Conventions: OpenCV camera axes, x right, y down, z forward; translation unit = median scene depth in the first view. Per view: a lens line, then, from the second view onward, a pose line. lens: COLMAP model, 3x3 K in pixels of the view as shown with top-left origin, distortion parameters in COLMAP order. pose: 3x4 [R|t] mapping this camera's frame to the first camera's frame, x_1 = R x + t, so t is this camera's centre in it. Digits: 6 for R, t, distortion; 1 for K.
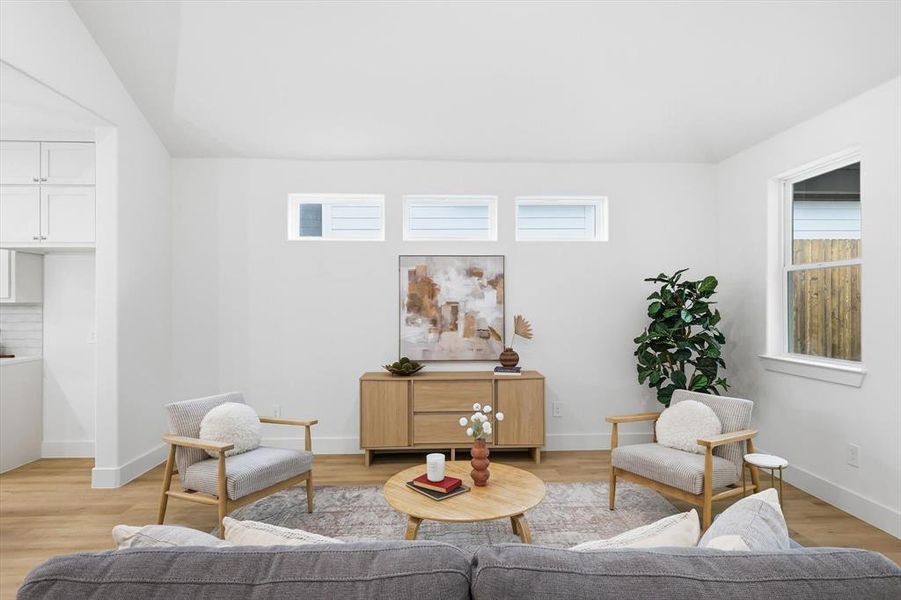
lens RADIAL K [[487.5, 0, 450.5], [0, 487.5, 300.0], [0, 0, 1]] dist [-0.000208, -0.000207]
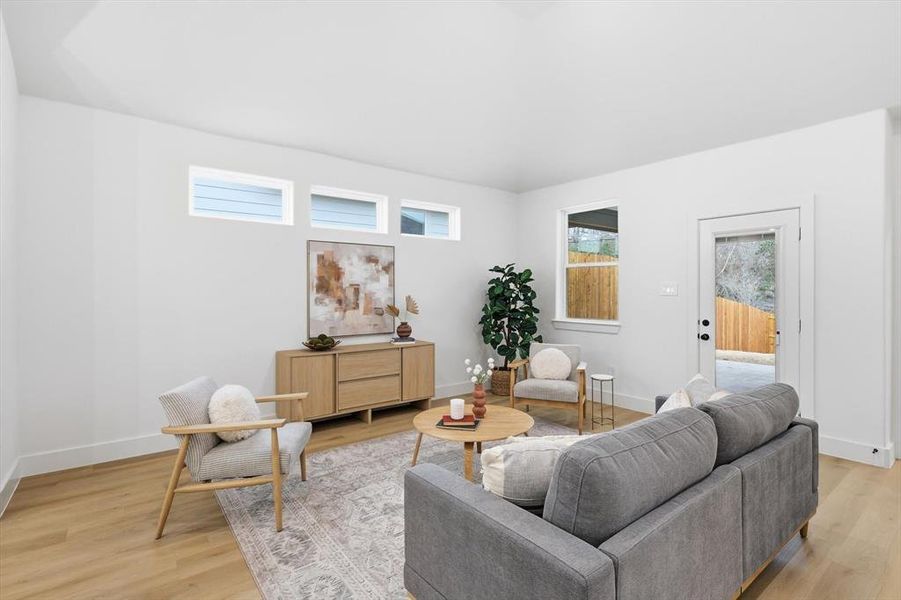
lens RADIAL K [[437.6, 0, 447.4], [0, 437.6, 290.2], [0, 0, 1]] dist [0.000119, 0.000068]
pose [[0.813209, 0.004661, 0.581953, -0.418302], [-0.008829, 0.999952, 0.004329, 0.011921], [-0.581904, -0.008659, 0.813211, 0.036401]]
